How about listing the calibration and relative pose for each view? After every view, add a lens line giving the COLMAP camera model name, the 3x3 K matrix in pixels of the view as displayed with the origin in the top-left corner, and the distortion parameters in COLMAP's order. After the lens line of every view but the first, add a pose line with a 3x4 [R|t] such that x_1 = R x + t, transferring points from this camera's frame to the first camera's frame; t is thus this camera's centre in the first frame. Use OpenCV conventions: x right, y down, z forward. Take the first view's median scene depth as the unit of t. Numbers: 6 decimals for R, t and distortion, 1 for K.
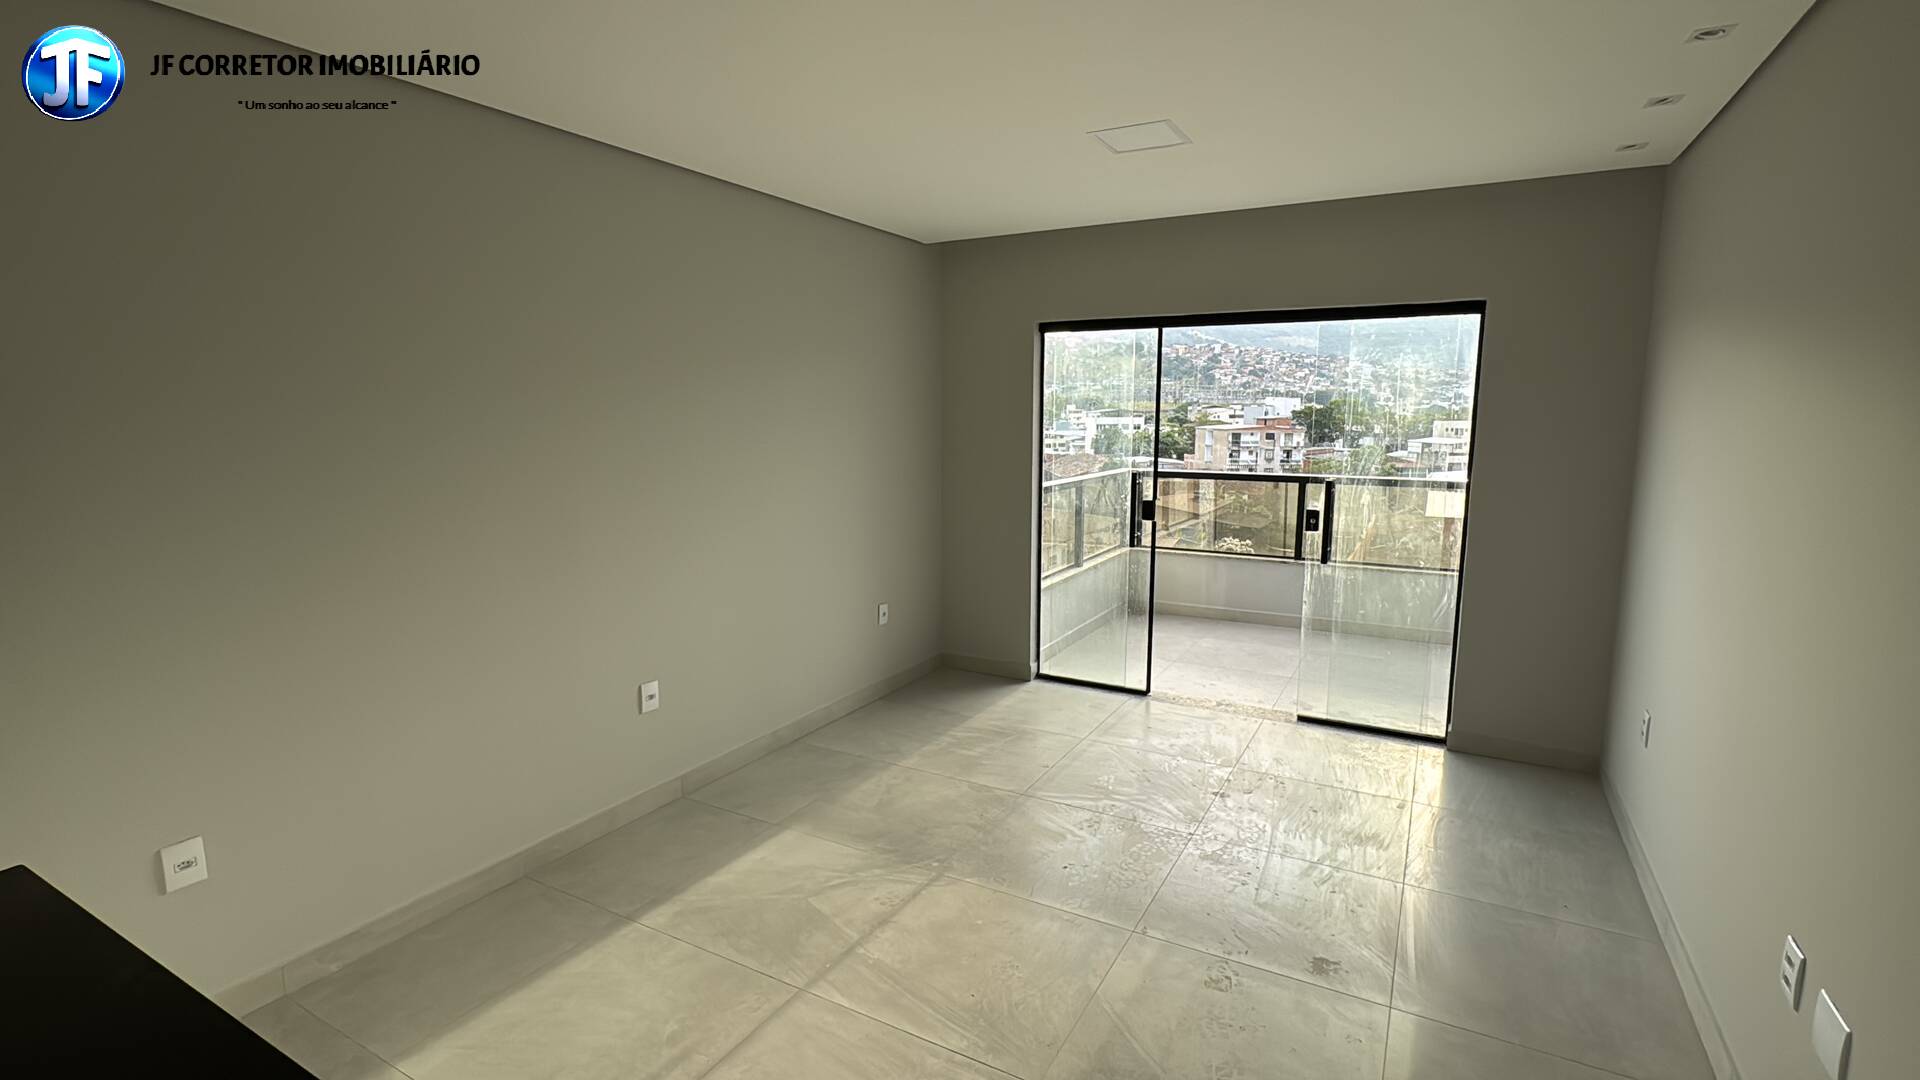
lens RADIAL K [[878.1, 0, 965.5], [0, 878.1, 539.9], [0, 0, 1]] dist [-0.000451, -0.000214]
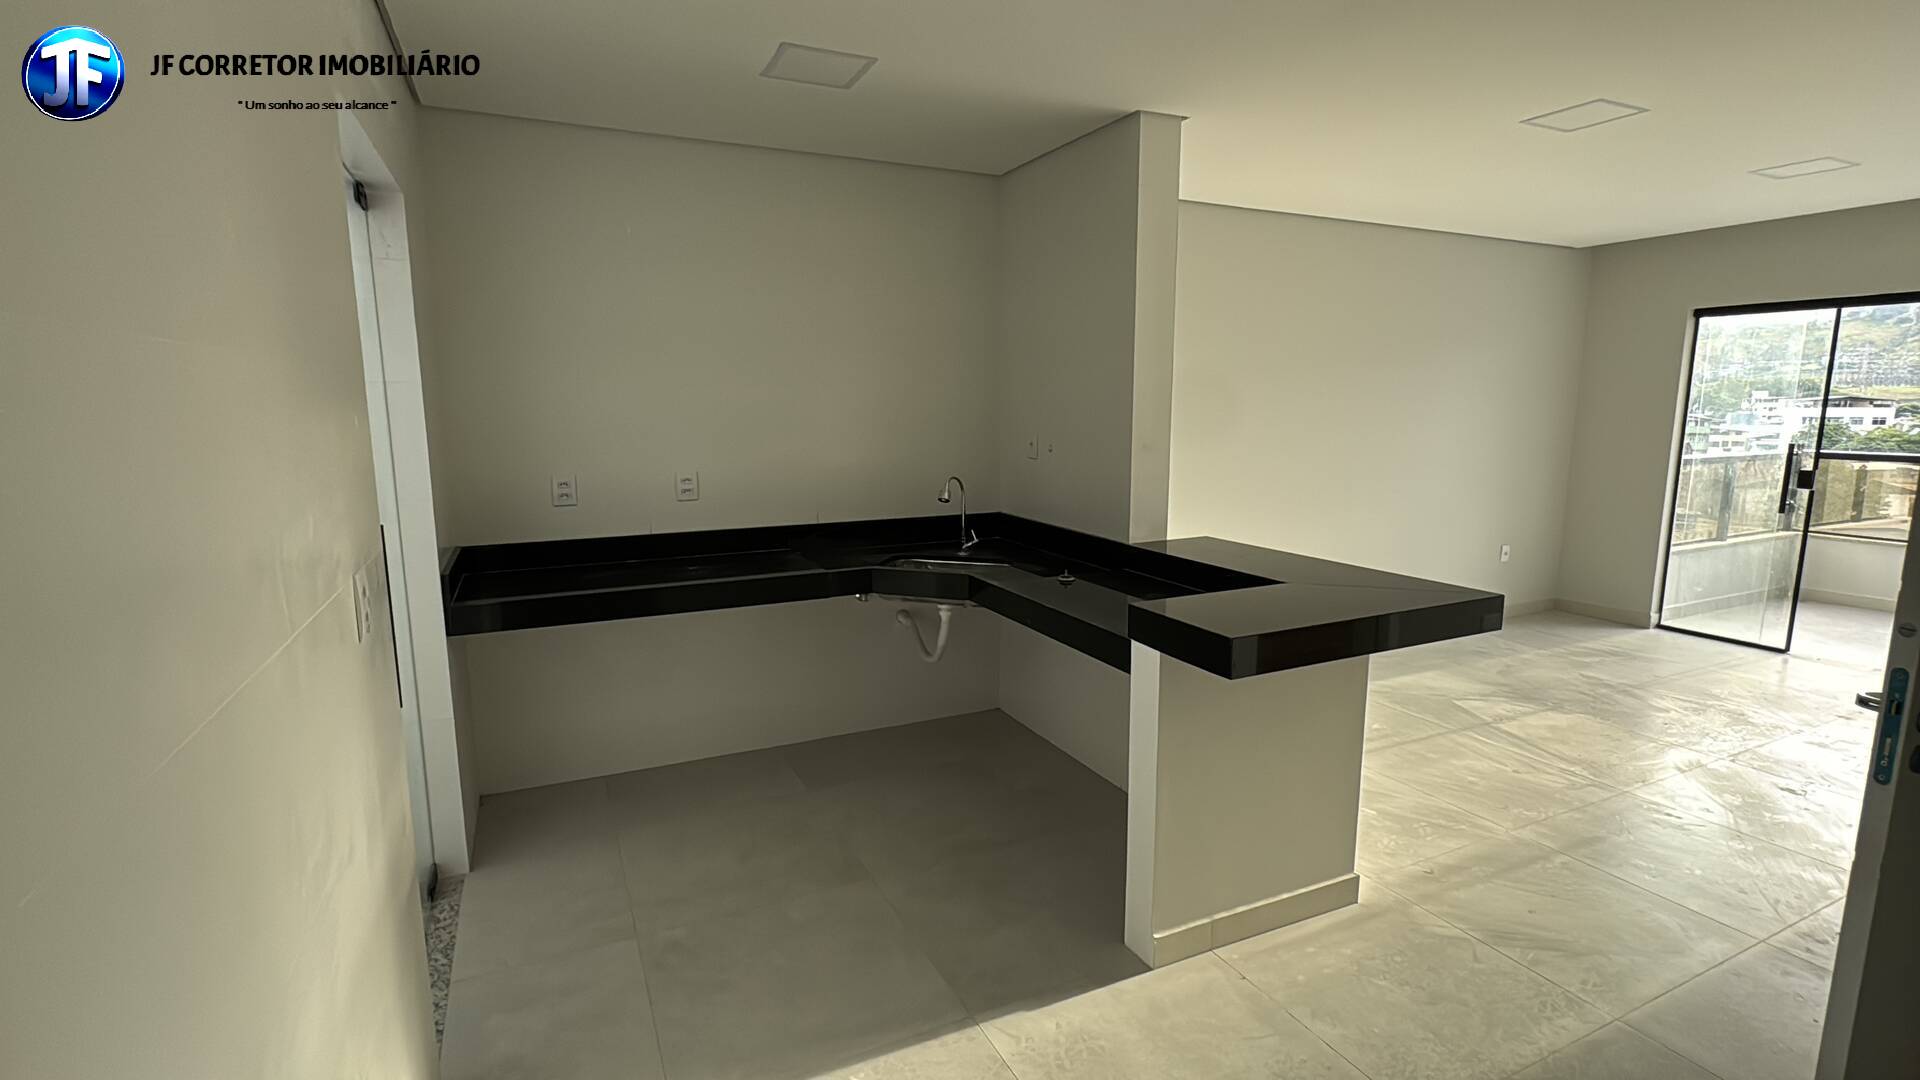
lens RADIAL K [[878.1, 0, 952.8], [0, 878.1, 542.4], [0, 0, 1]] dist [-0.000451, -0.000214]
pose [[0.814260, 0.084636, -0.574298, -0.016998], [-0.078154, 0.996291, 0.036016, 0.082877], [0.575216, 0.015557, 0.817854, -0.460594]]
